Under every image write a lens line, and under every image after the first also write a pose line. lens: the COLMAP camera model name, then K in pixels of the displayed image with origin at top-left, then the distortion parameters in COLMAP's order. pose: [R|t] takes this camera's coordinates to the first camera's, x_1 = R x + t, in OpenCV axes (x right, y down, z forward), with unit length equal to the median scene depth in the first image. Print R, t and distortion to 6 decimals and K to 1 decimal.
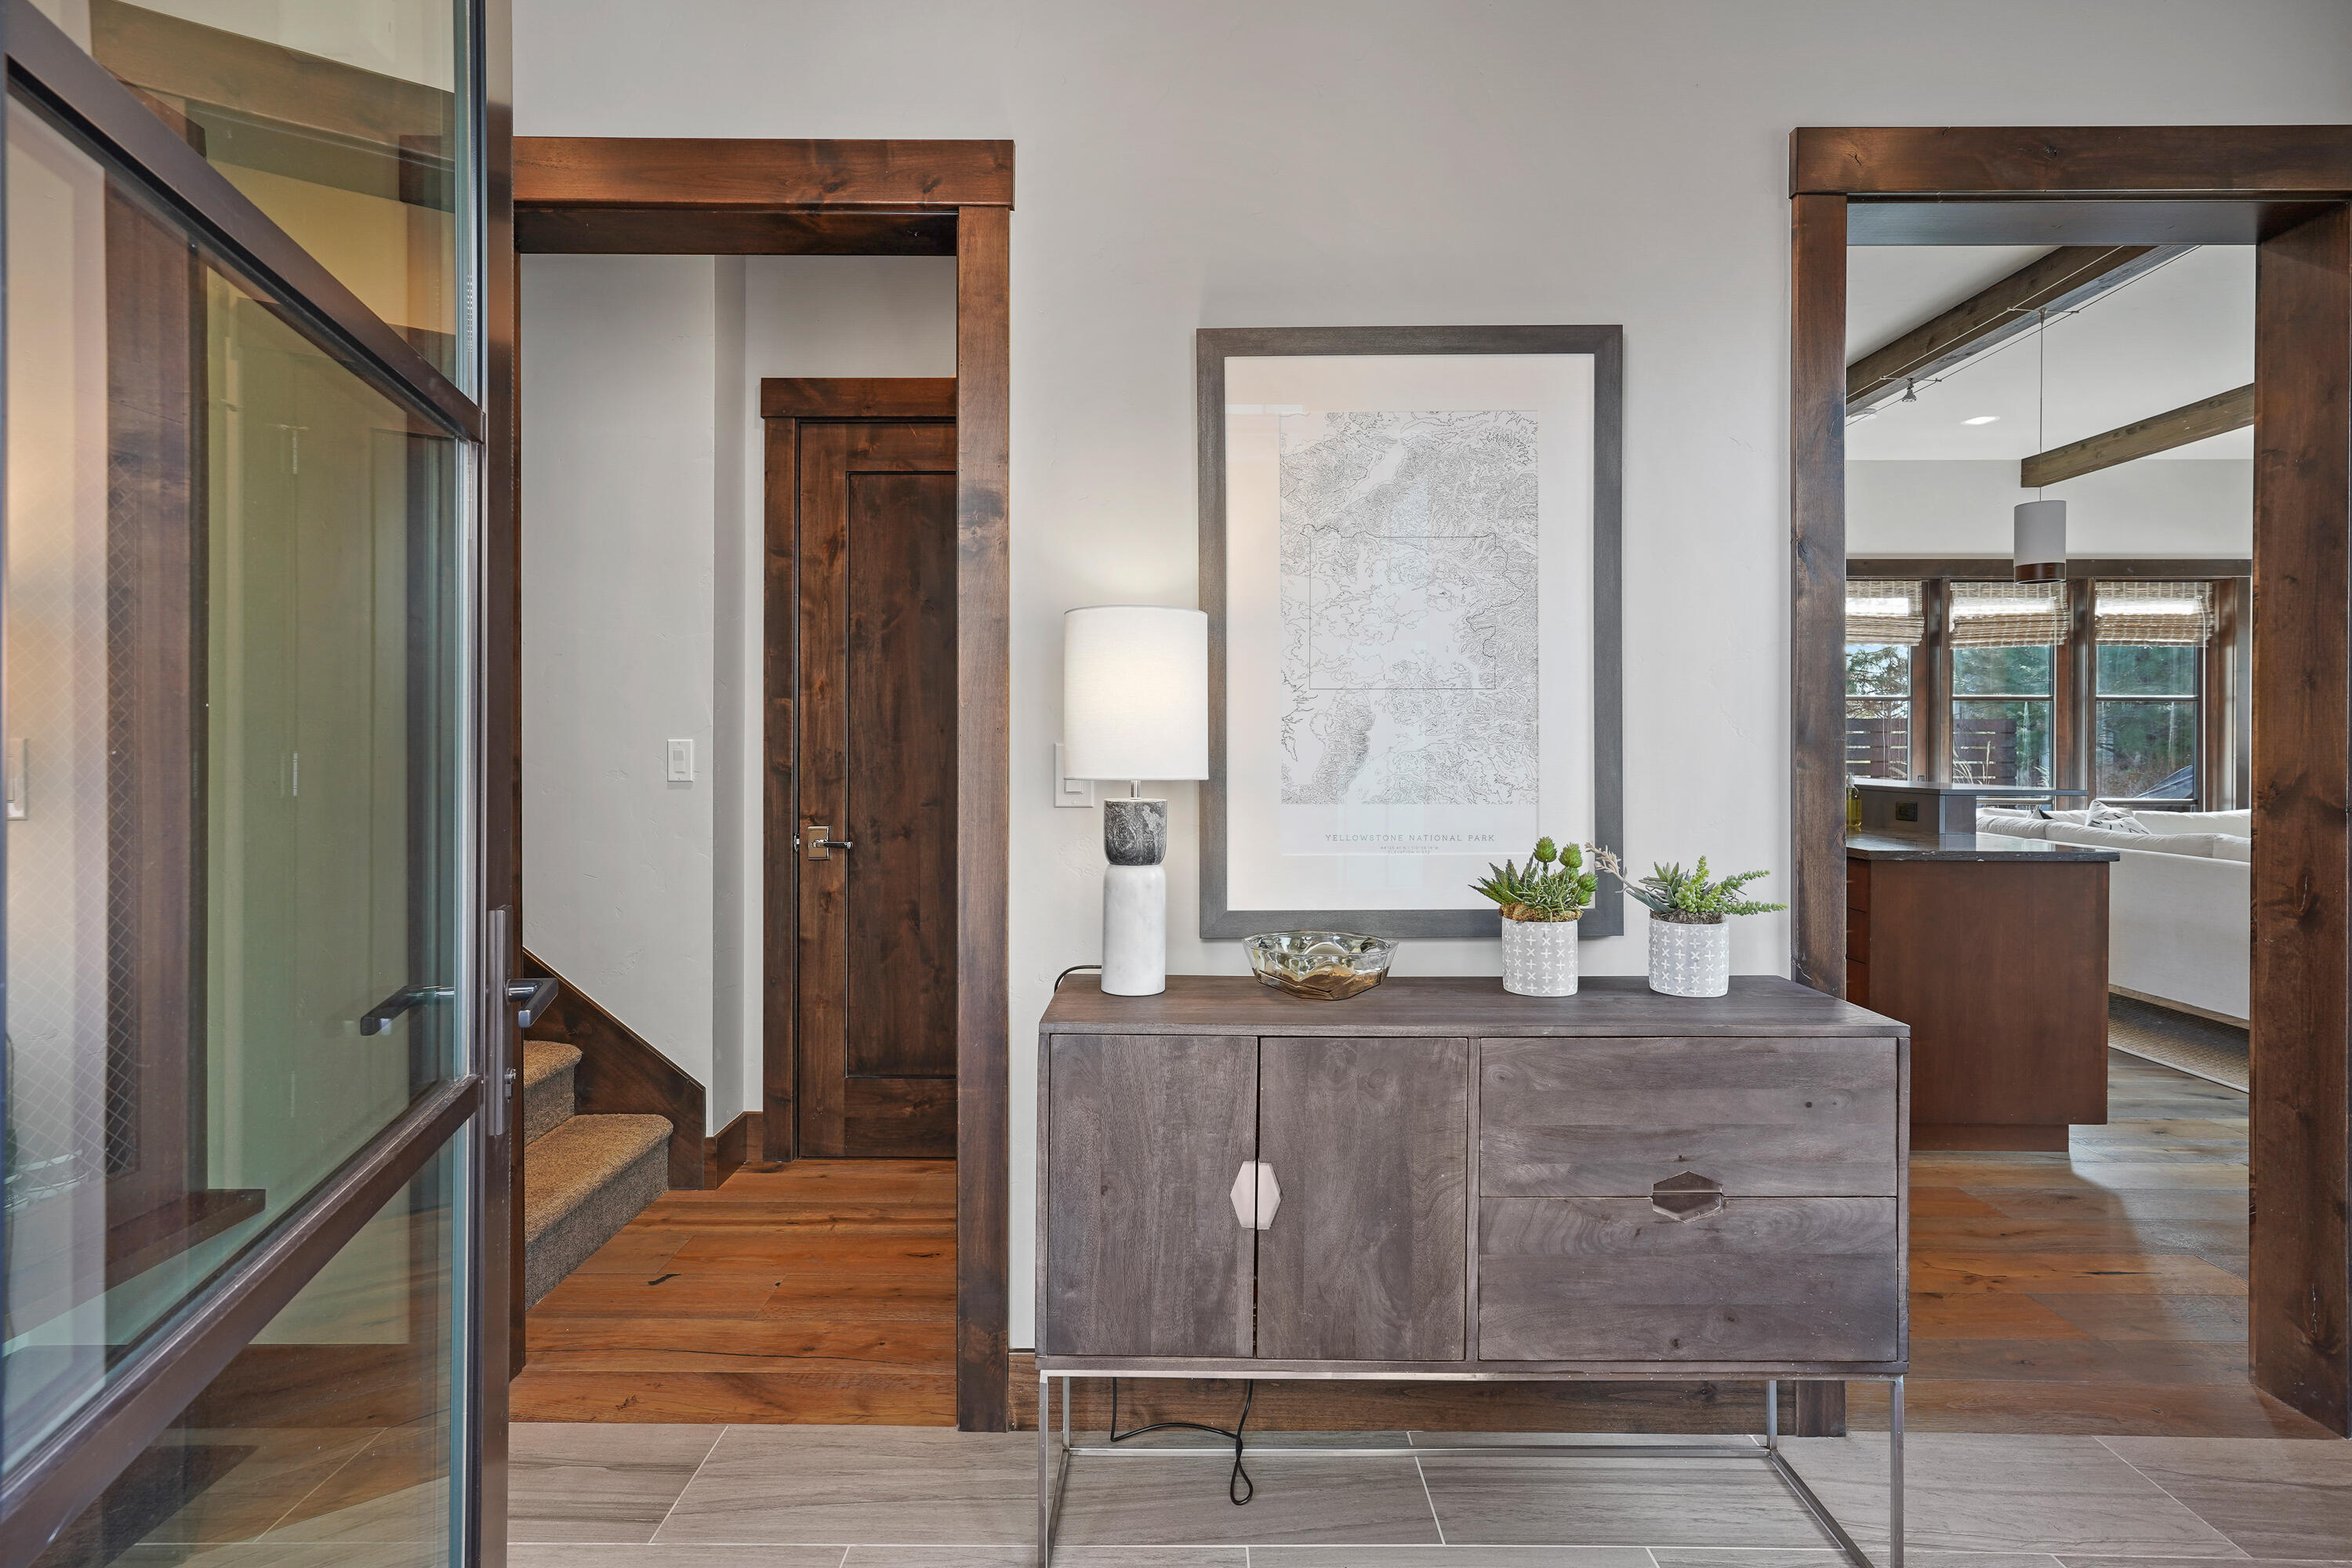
lens RADIAL K [[1161.8, 0, 1170.4], [0, 1161.8, 753.7], [0, 0, 1]] dist [-0.002969, 0.002984]
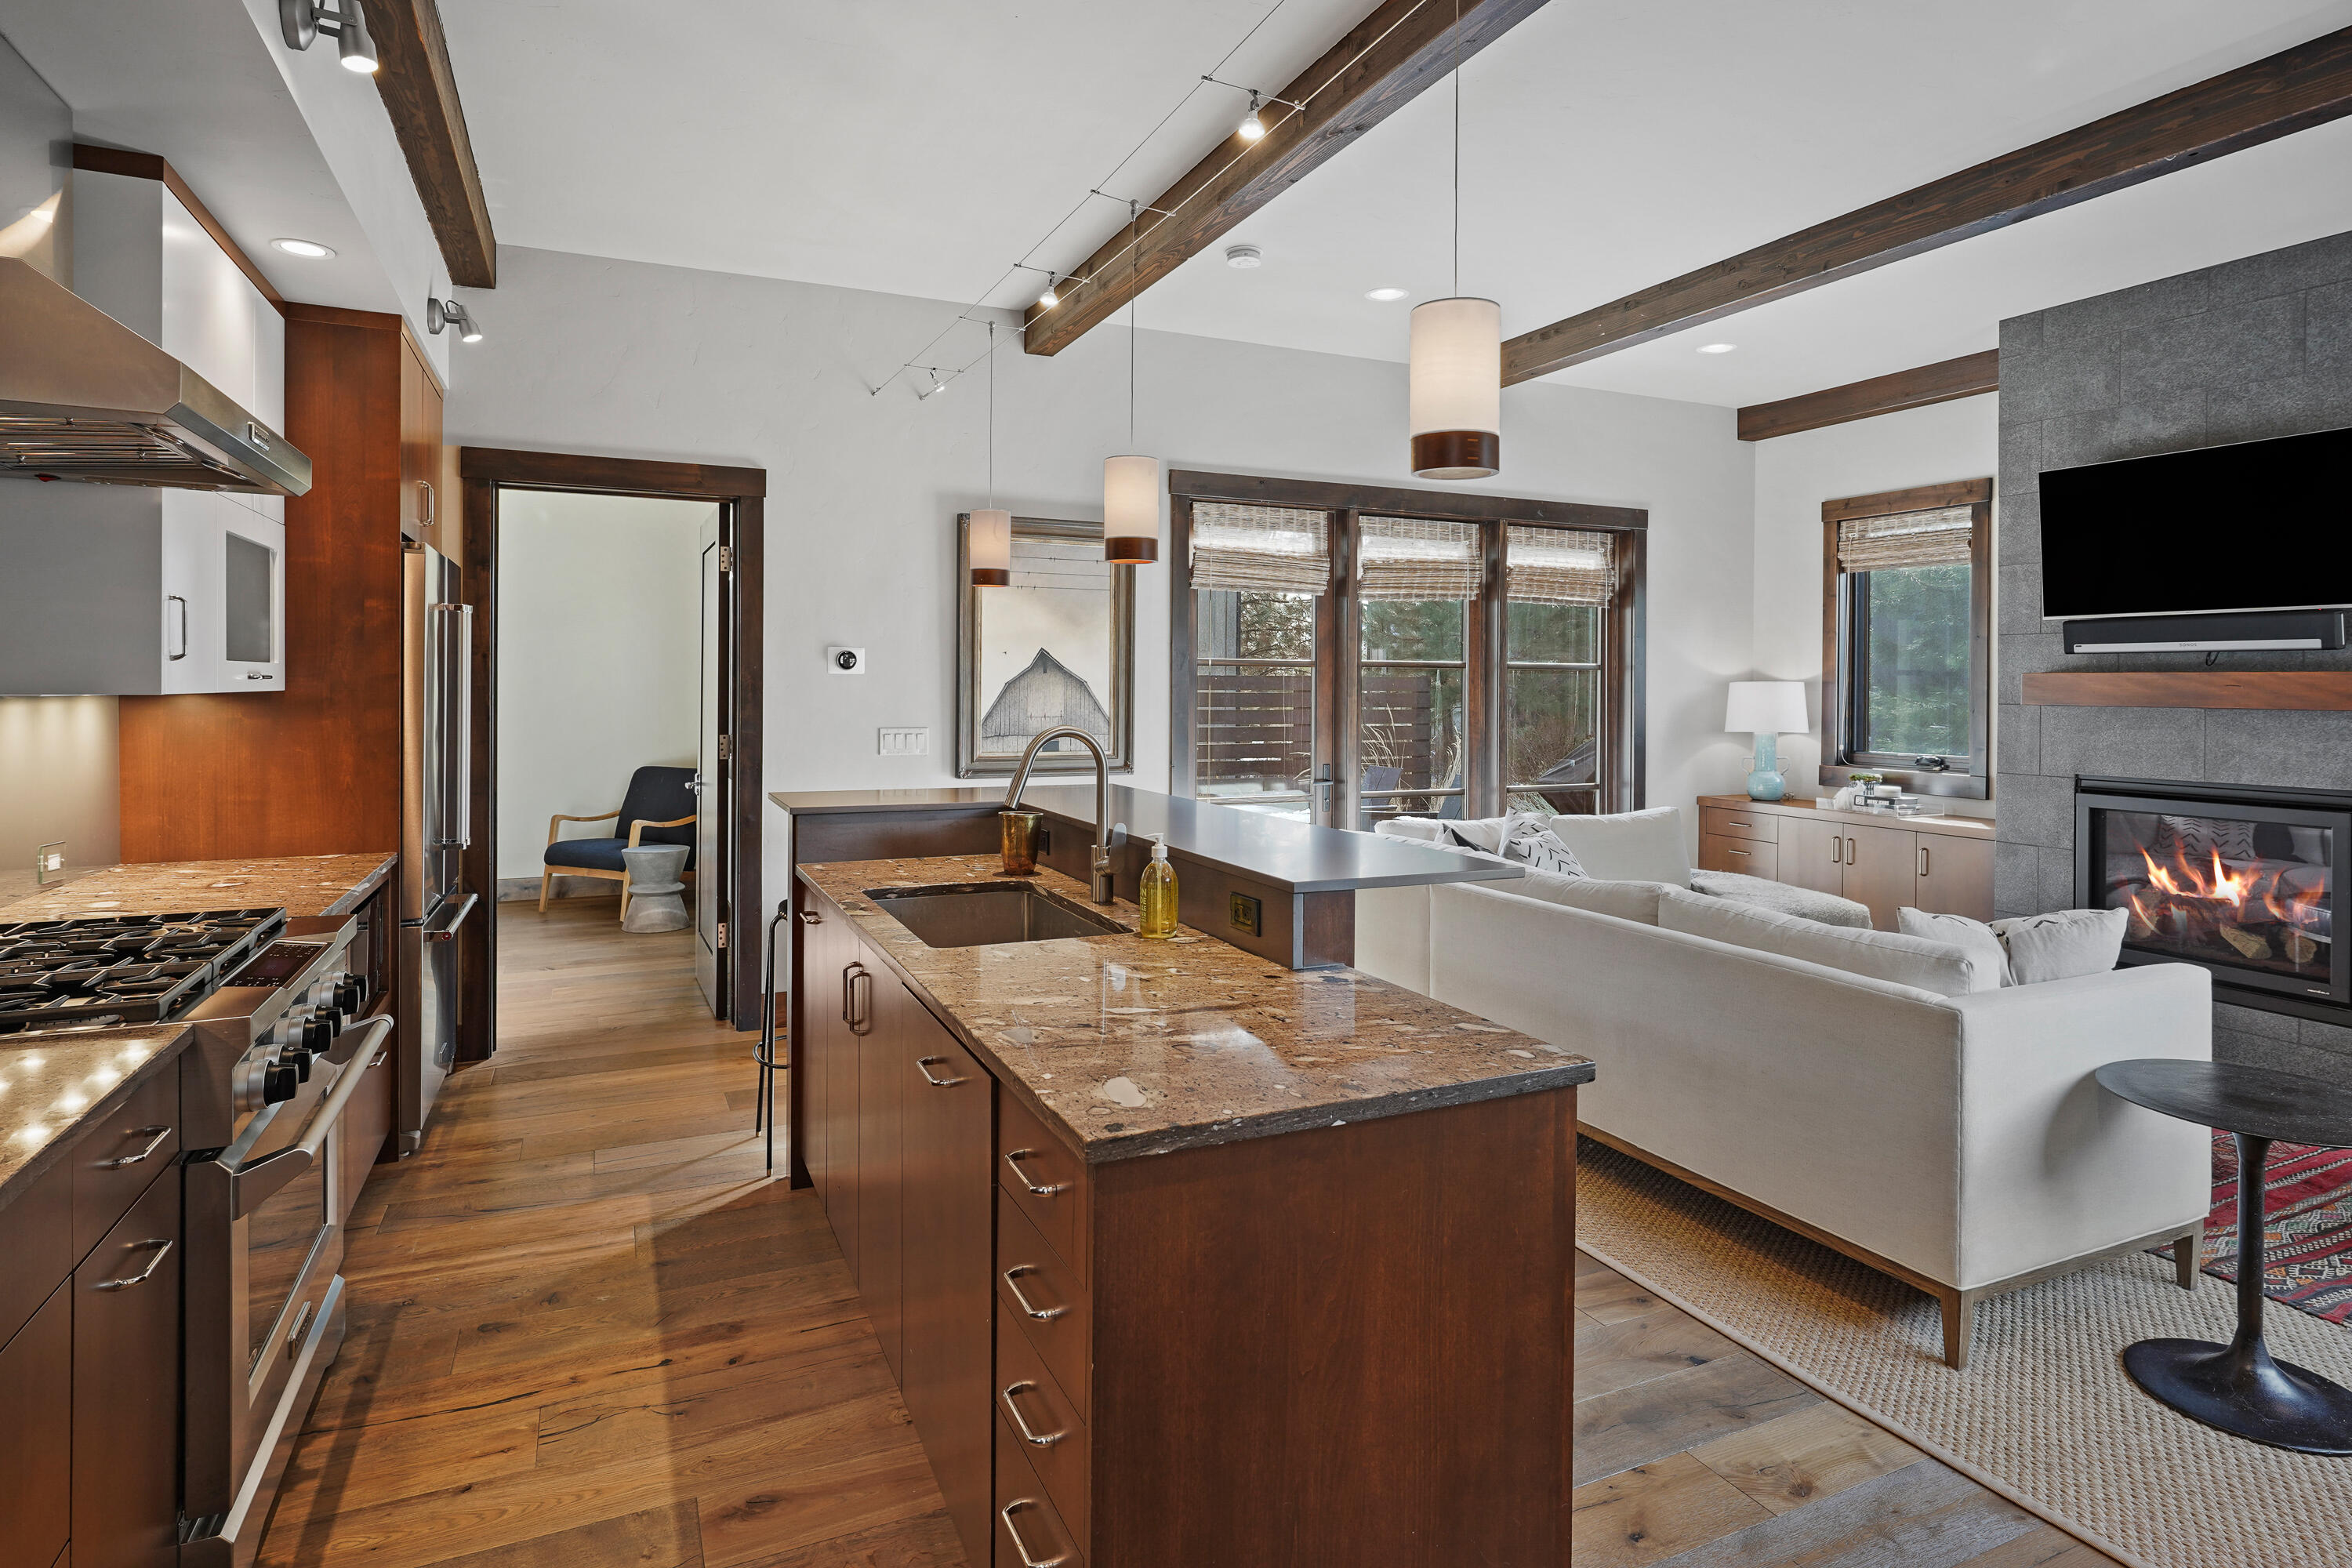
lens RADIAL K [[1201.9, 0, 1221.4], [0, 1201.9, 699.2], [0, 0, 1]] dist [0.001079, 0.002115]
pose [[0.900746, -0.004764, 0.434320, 0.237375], [0.001162, 0.999963, 0.008558, -0.030999], [-0.434344, -0.007204, 0.900718, 0.311518]]
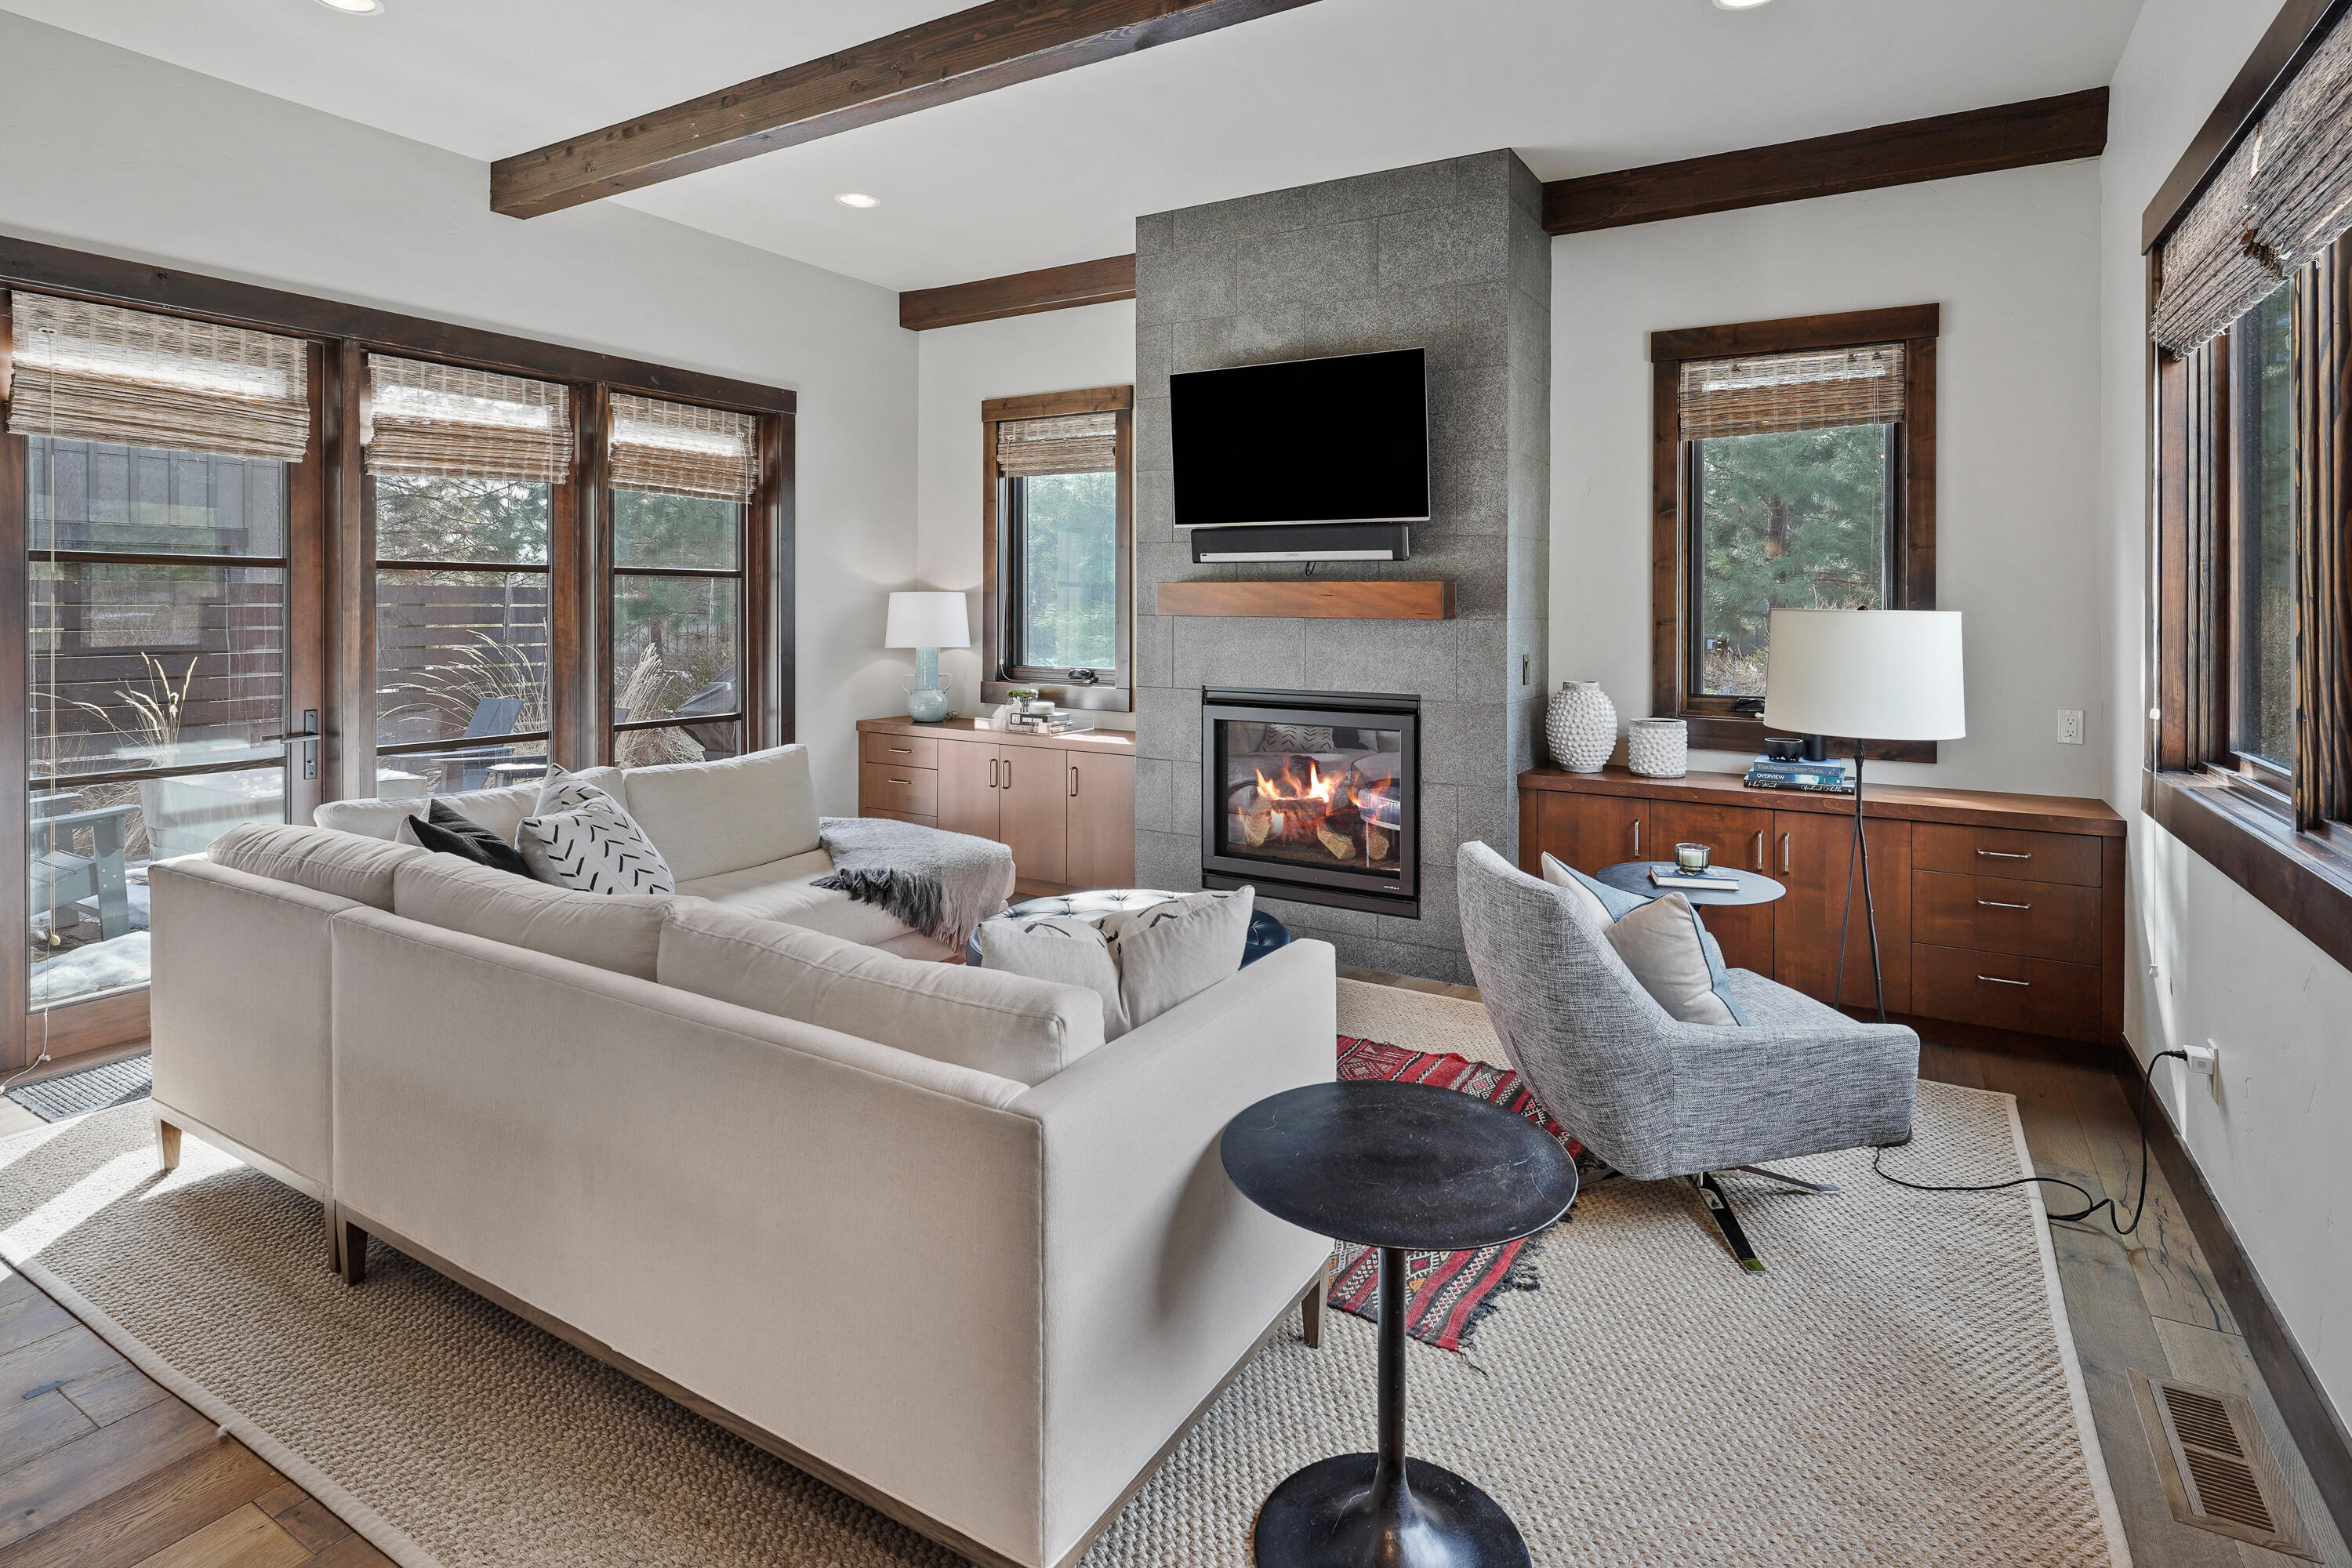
lens RADIAL K [[1161.8, 0, 1171.3], [0, 1161.8, 653.4], [0, 0, 1]] dist [-0.002969, 0.002984]
pose [[0.508952, -0.039651, 0.859881, 0.391197], [0.002960, 0.999013, 0.044315, -0.028960], [-0.860790, -0.020009, 0.508567, 0.394131]]
